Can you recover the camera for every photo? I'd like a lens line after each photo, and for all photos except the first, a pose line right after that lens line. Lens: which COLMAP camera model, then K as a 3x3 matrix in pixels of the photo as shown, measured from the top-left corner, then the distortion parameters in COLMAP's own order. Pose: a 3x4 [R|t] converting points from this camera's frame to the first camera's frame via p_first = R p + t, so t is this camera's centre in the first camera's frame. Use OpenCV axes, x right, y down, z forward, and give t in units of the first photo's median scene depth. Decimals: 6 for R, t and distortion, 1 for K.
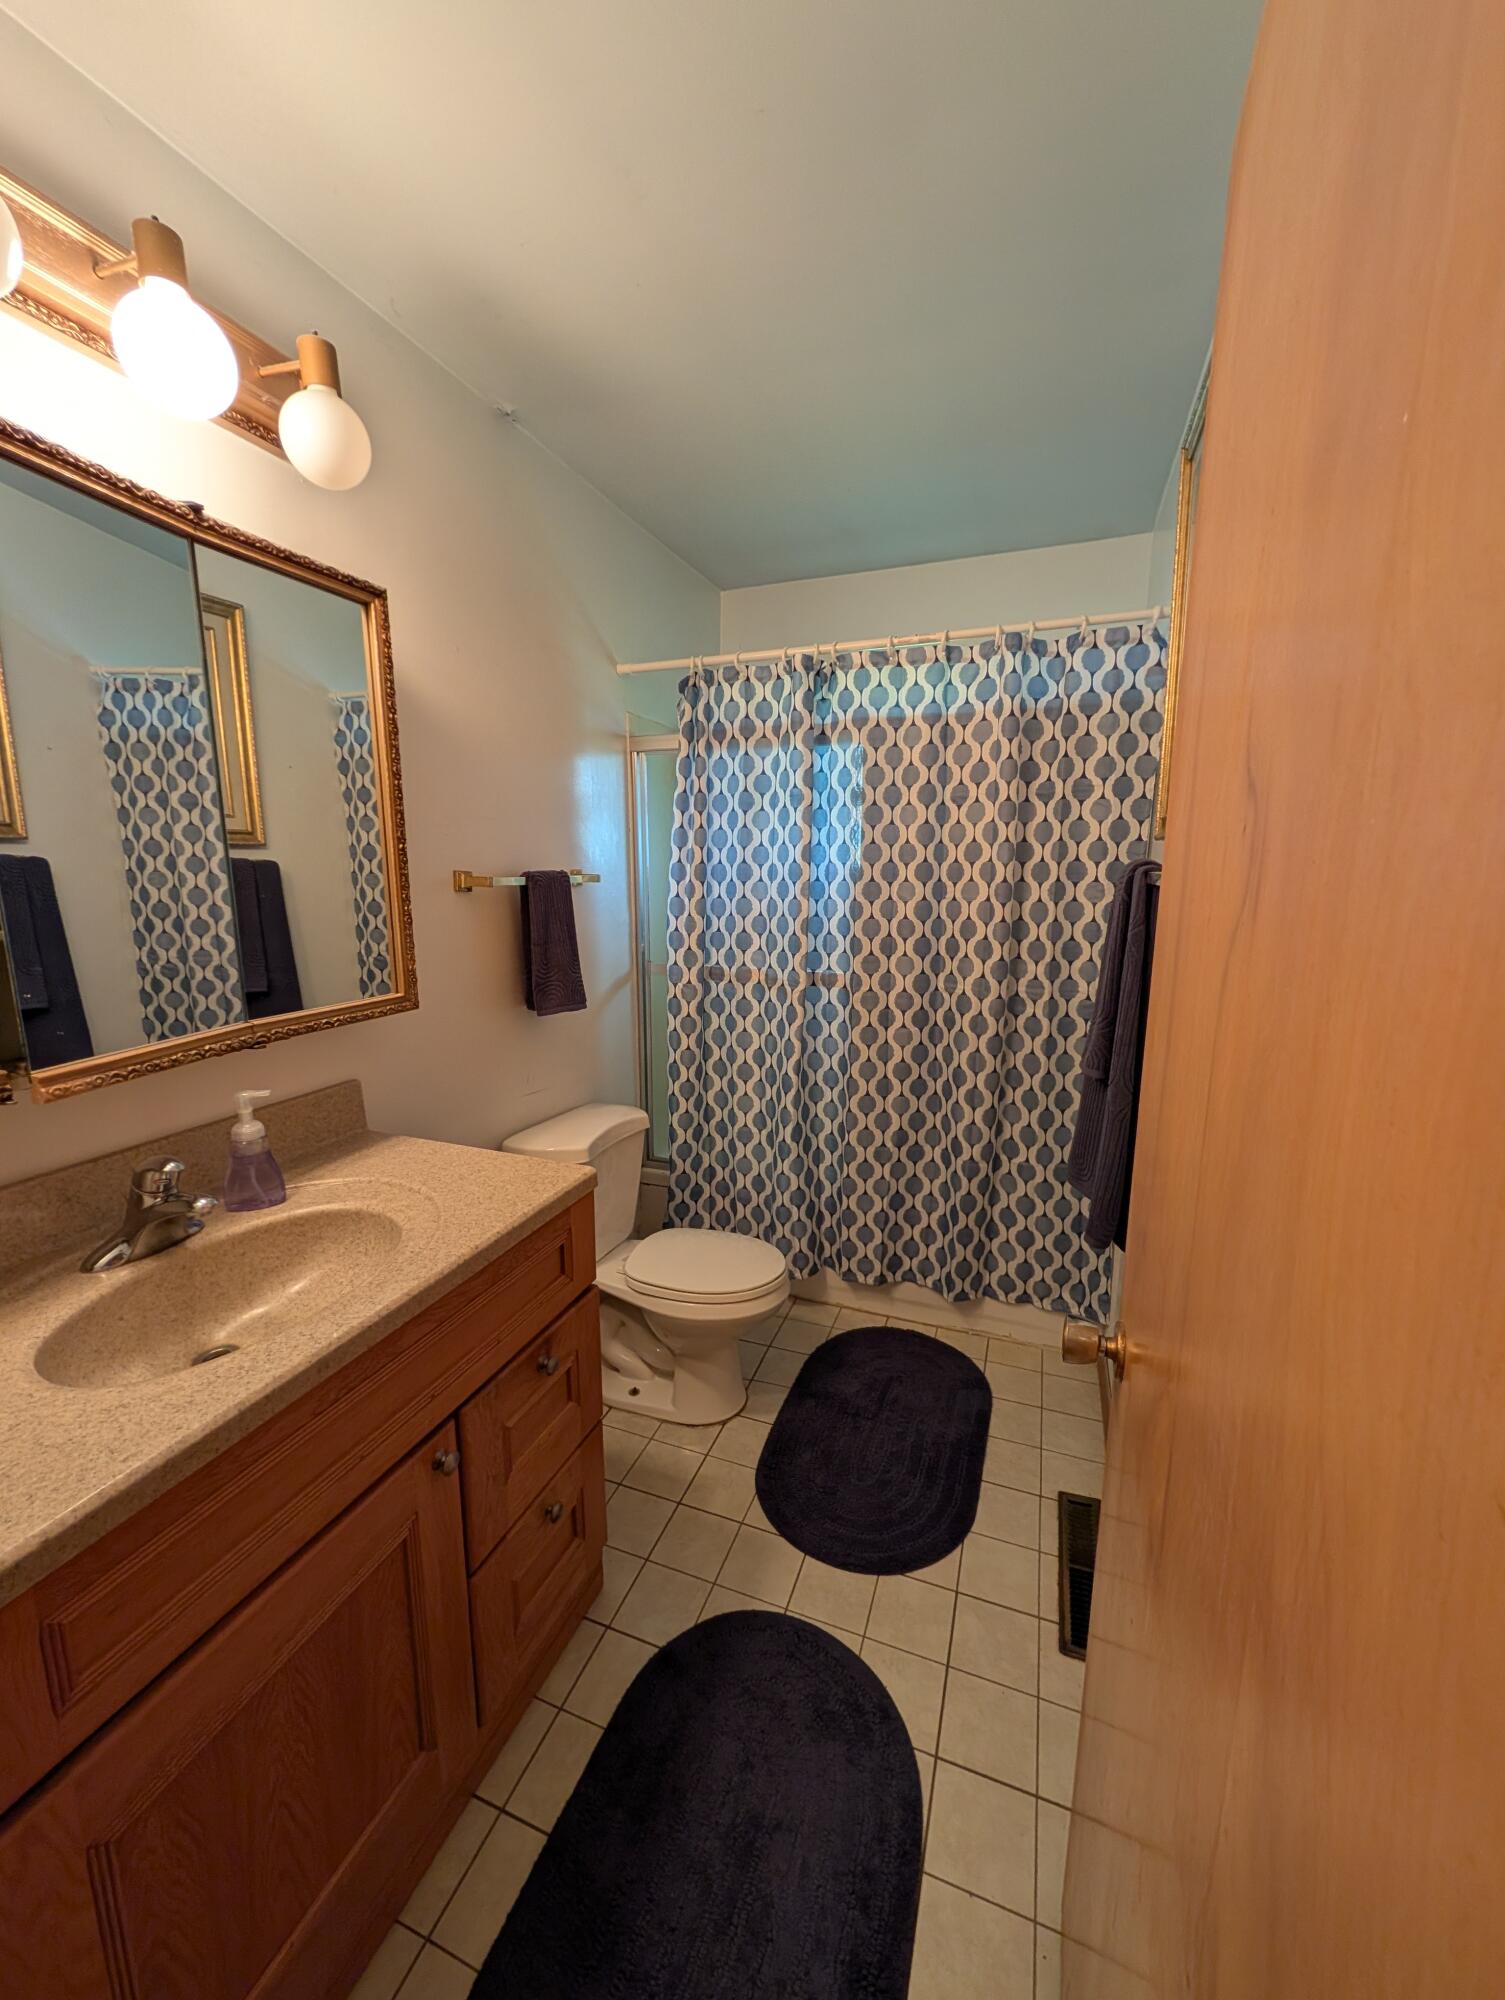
lens RADIAL K [[757.7, 0, 764.2], [0, 757.7, 998.1], [0, 0, 1]] dist [0.000194, 0.000326]
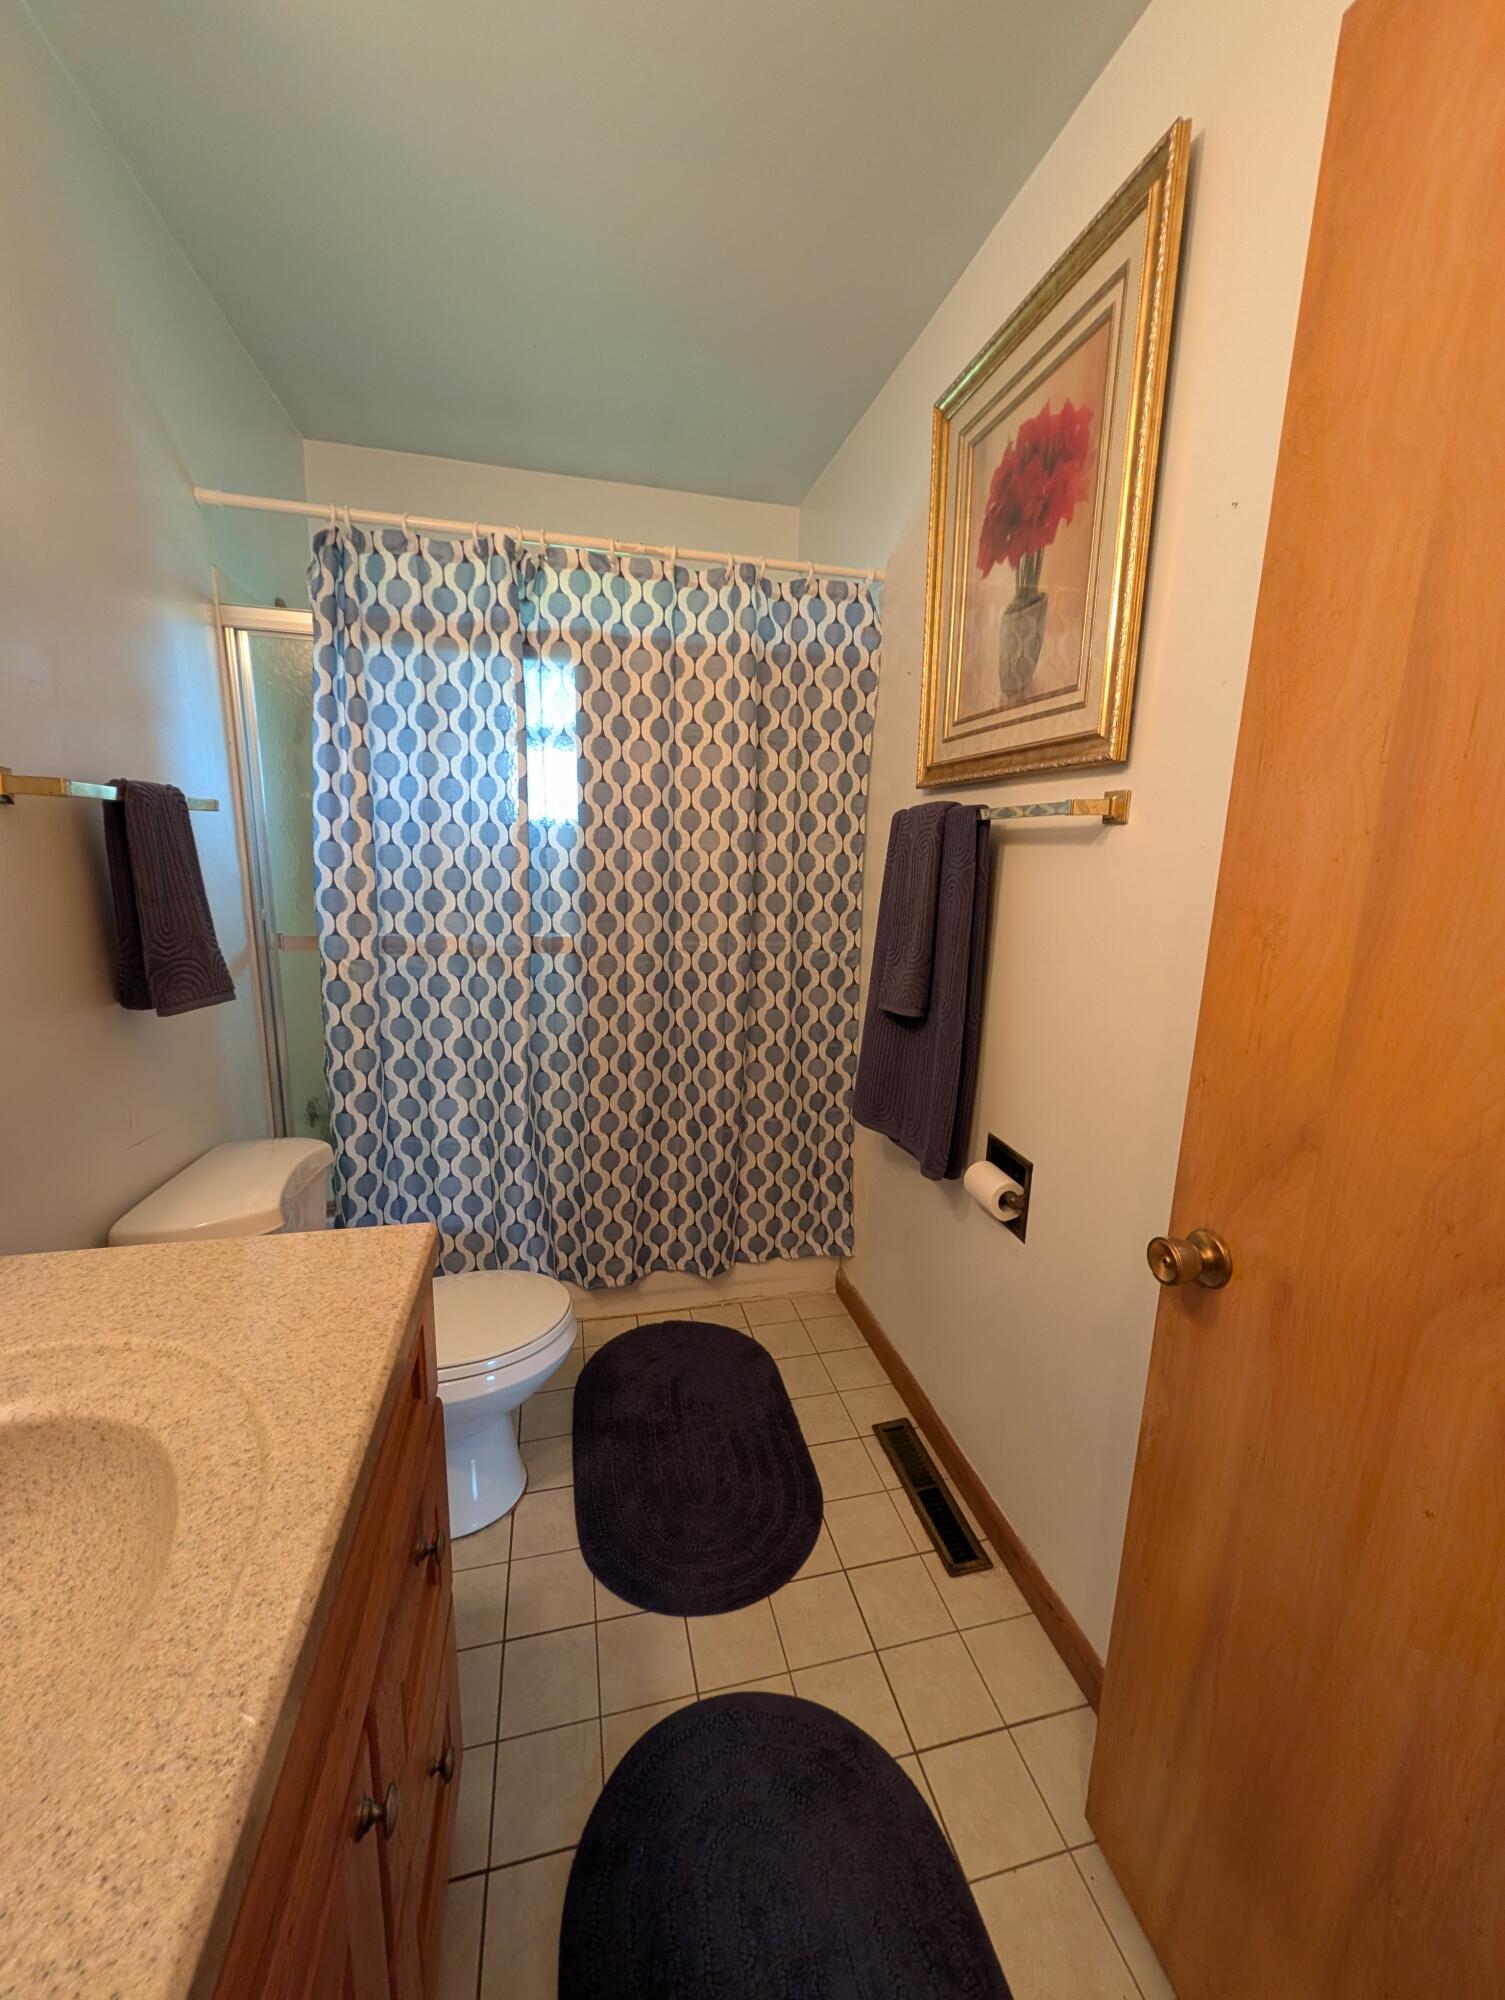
lens RADIAL K [[757.7, 0, 749.4], [0, 757.7, 999.3], [0, 0, 1]] dist [0.000194, 0.000326]
pose [[0.830317, -0.084762, 0.550807, -0.210685], [0.070432, 0.996401, 0.047160, 0.012448], [-0.552822, -0.000364, 0.833299, 0.189288]]
